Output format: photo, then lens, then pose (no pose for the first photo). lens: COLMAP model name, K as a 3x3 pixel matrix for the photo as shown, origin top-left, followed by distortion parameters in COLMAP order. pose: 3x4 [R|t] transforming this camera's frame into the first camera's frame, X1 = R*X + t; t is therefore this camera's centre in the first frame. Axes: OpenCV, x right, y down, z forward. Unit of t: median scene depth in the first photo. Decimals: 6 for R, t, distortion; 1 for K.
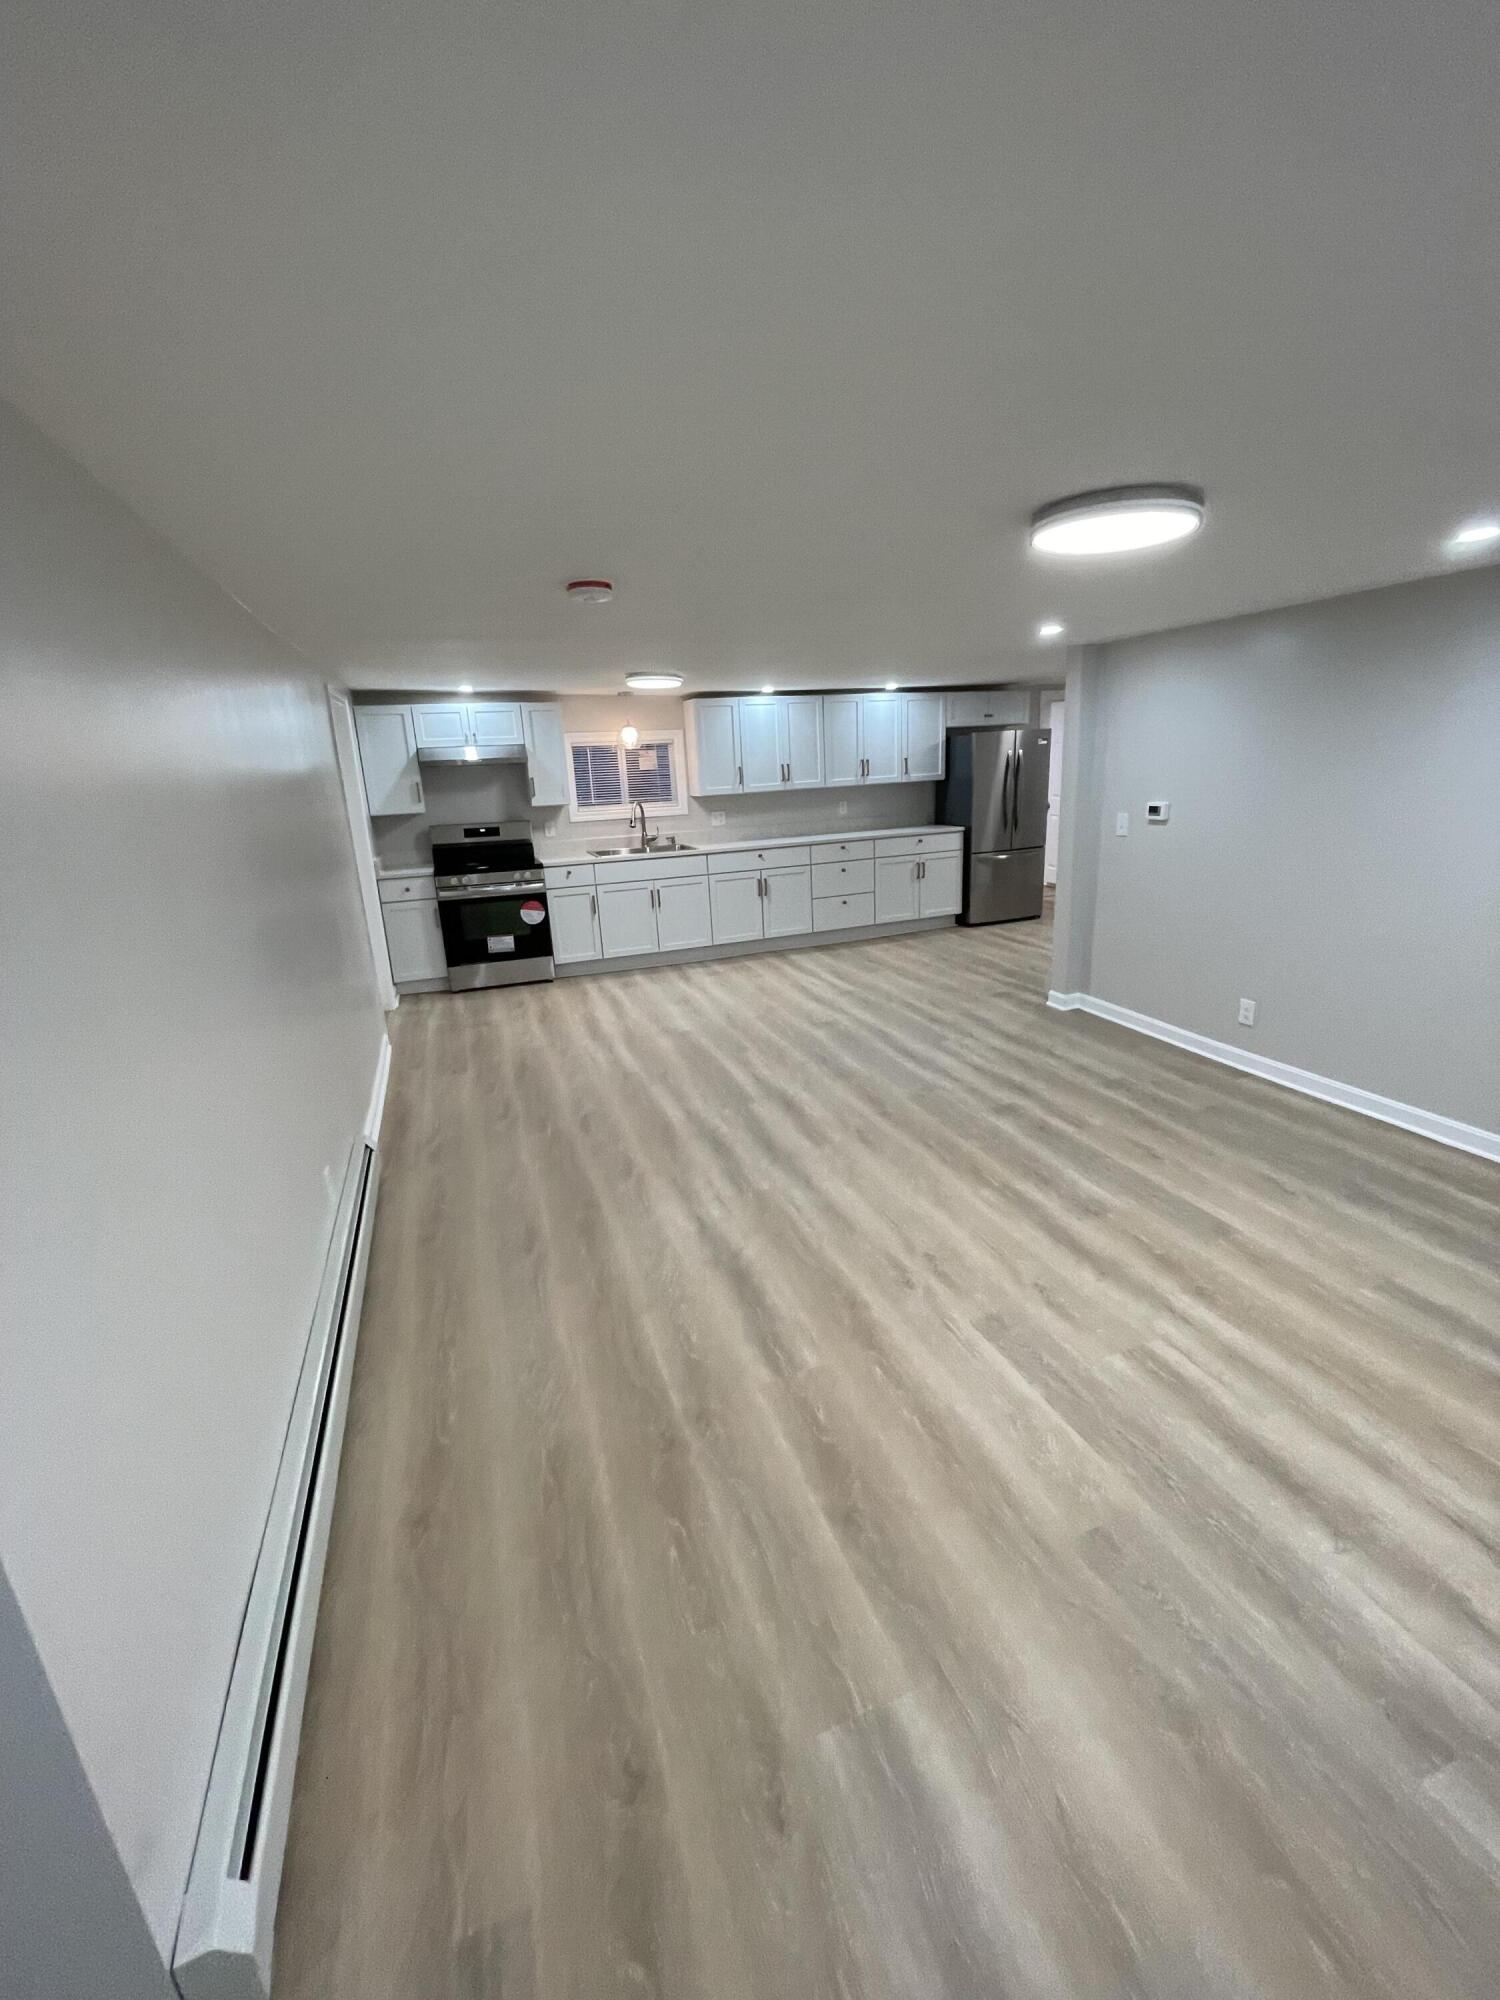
lens RADIAL K [[820.1, 0, 750.7], [0, 820.1, 990.7], [0, 0, 1]] dist [-0.001019, -0.000214]
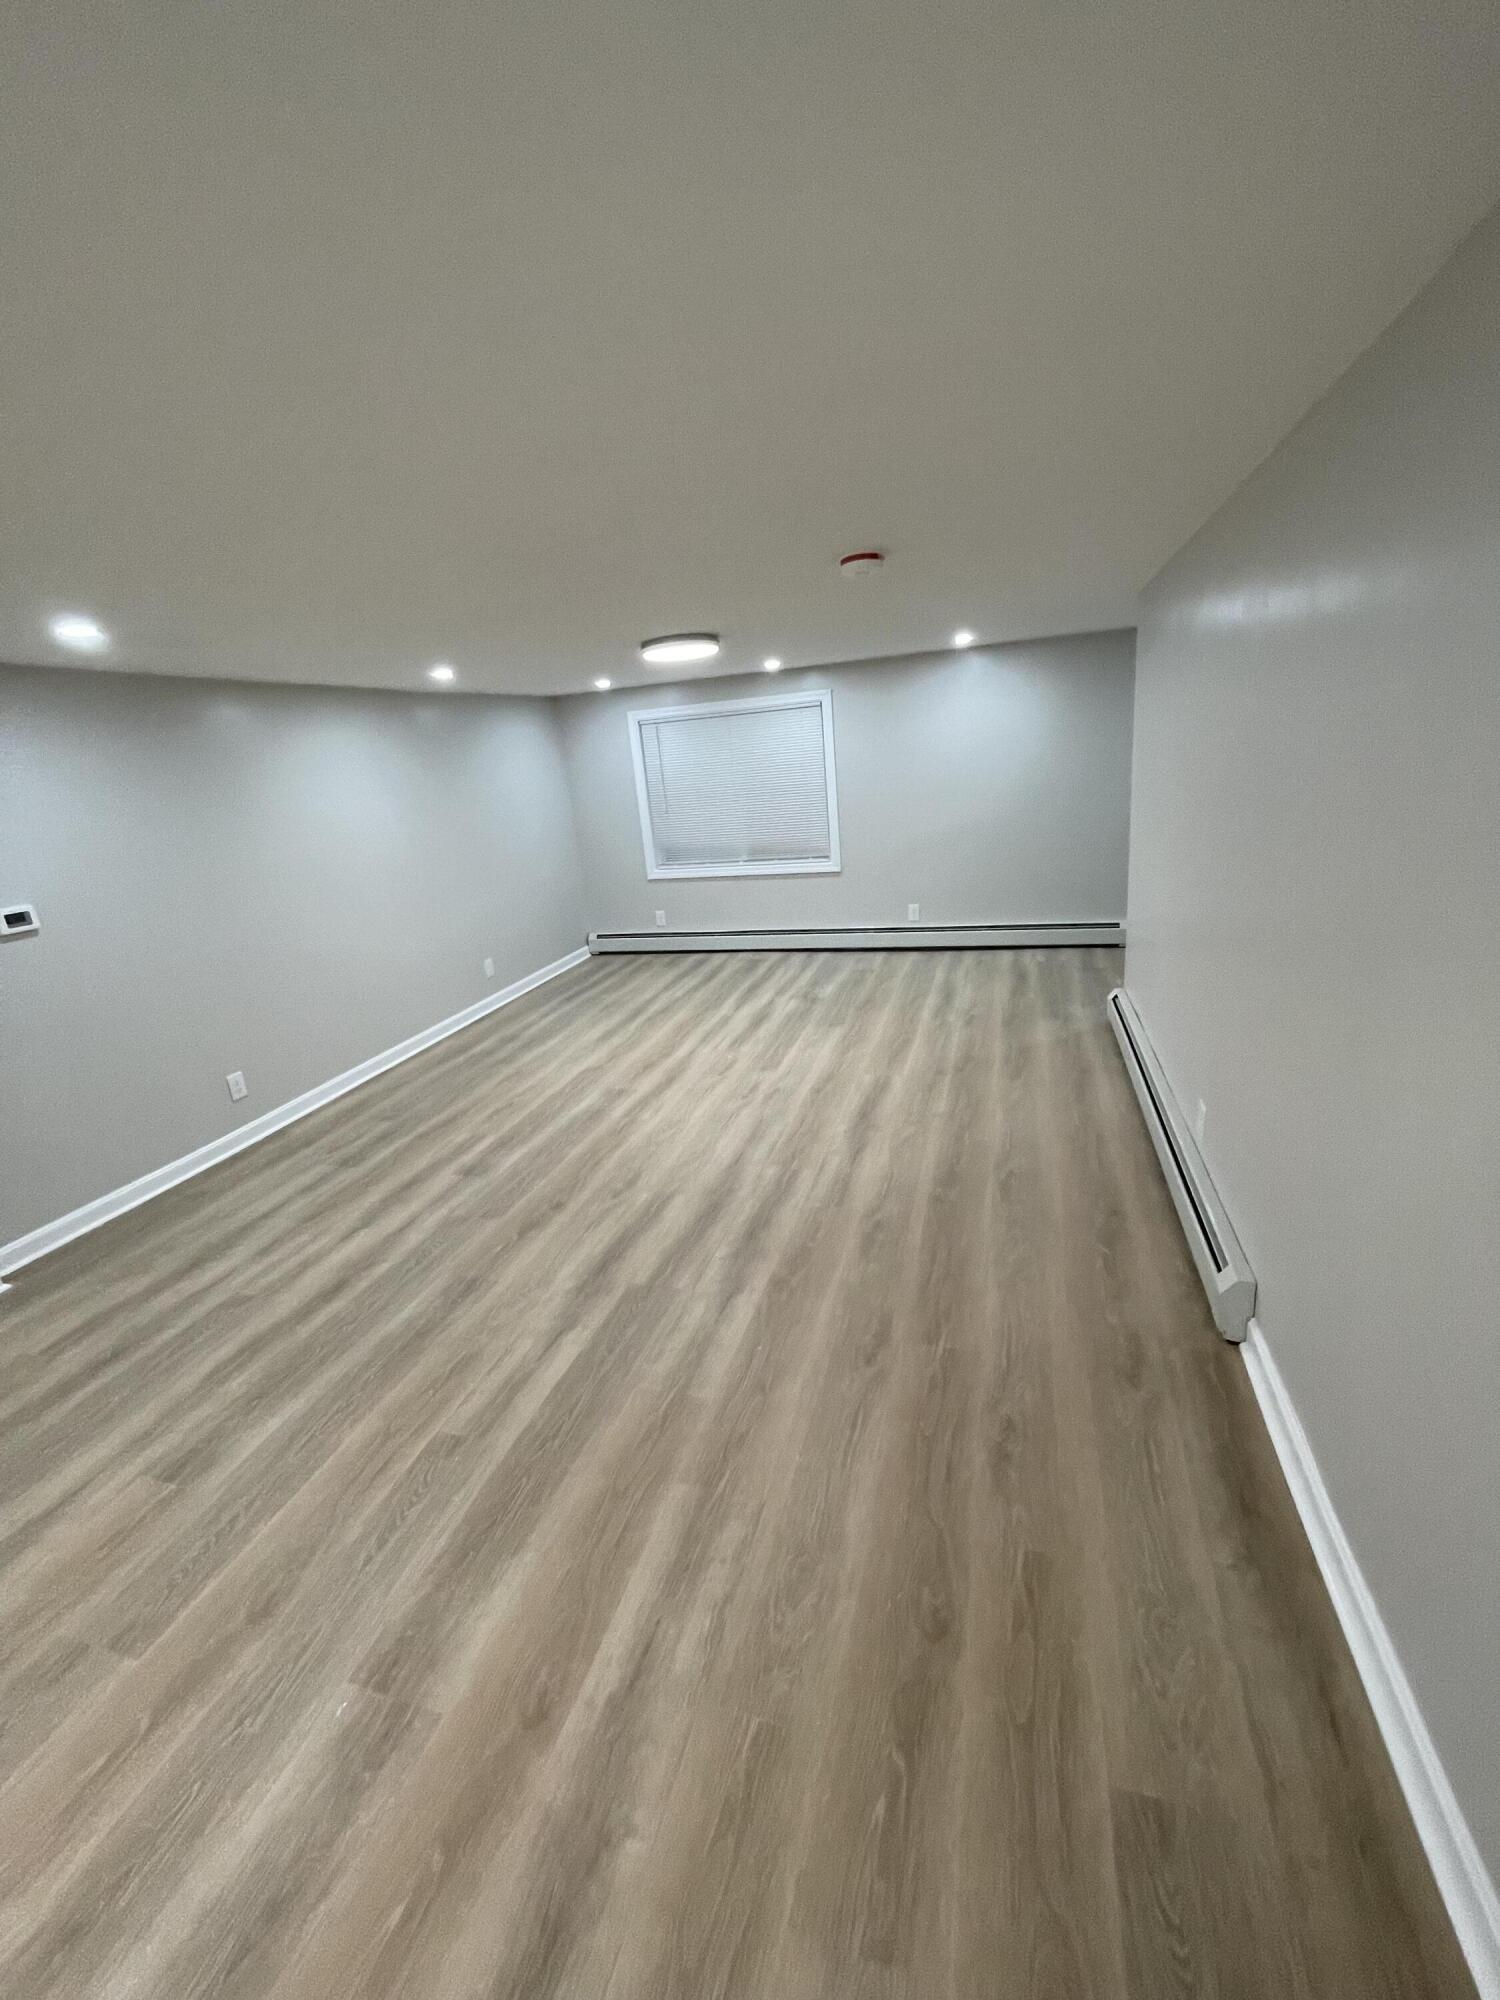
lens RADIAL K [[820.1, 0, 750.7], [0, 820.1, 990.7], [0, 0, 1]] dist [-0.001019, -0.000214]
pose [[-0.791076, -0.053519, 0.609373, -0.465218], [0.281756, 0.852327, 0.440627, -0.331958], [-0.542967, 0.520263, -0.659176, 1.280346]]
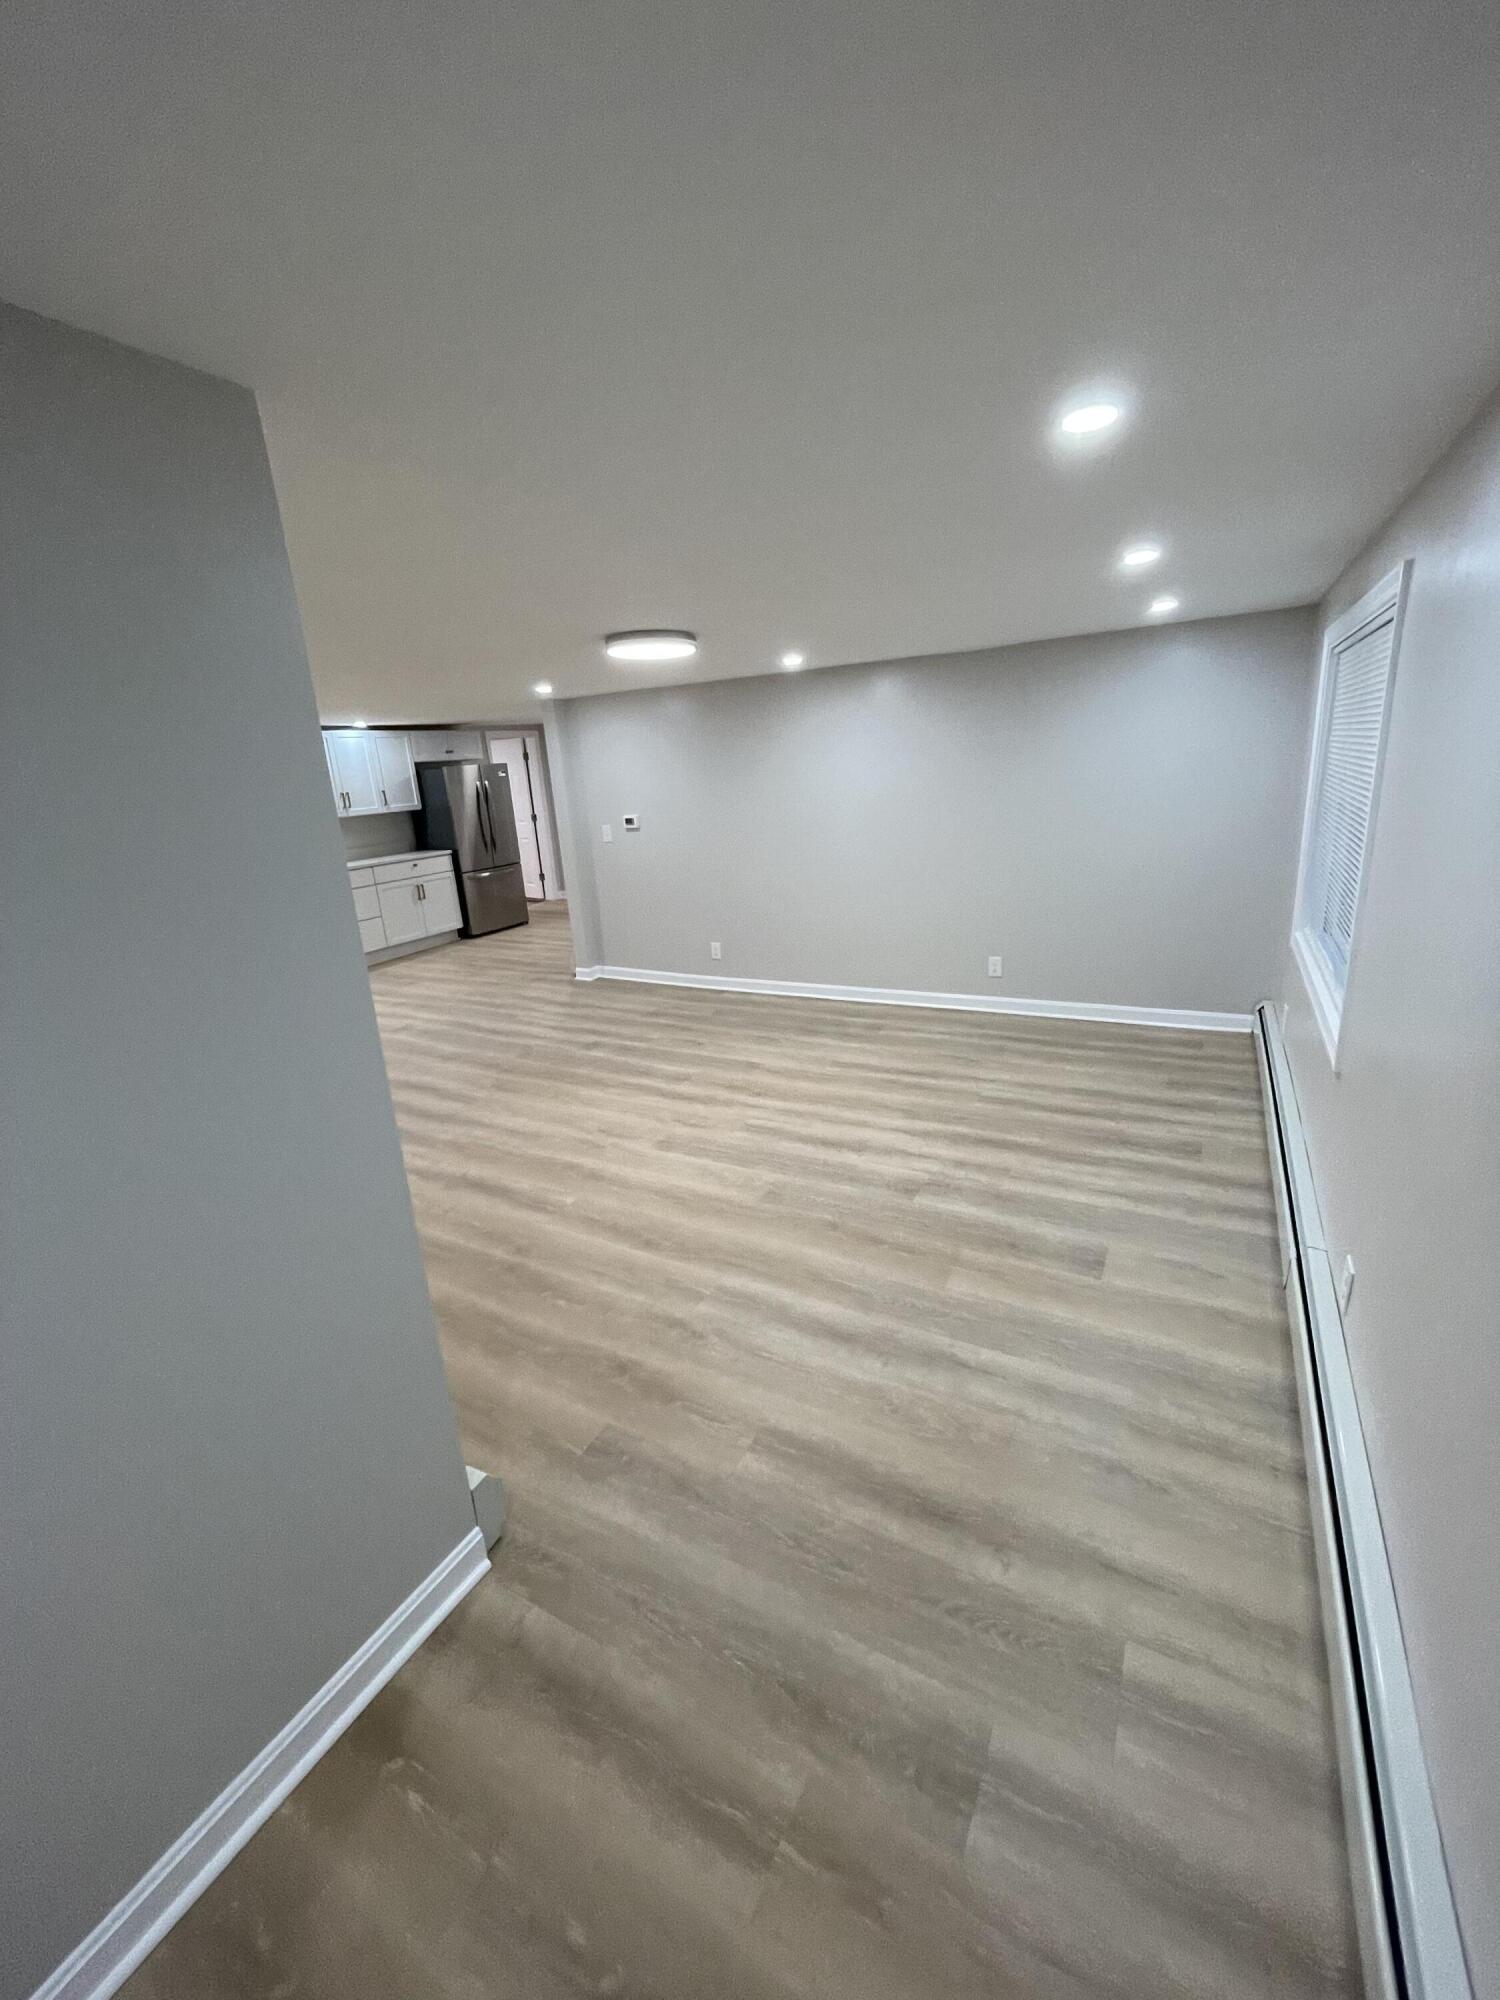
lens RADIAL K [[807.6, 0, 767.9], [0, 807.6, 998.3], [0, 0, 1]] dist [0.000082, -0.000049]
pose [[0.750017, -0.183875, 0.635346, -0.285147], [0.200862, 0.978535, 0.046081, 0.063689], [-0.630181, 0.093055, 0.770852, -0.194627]]
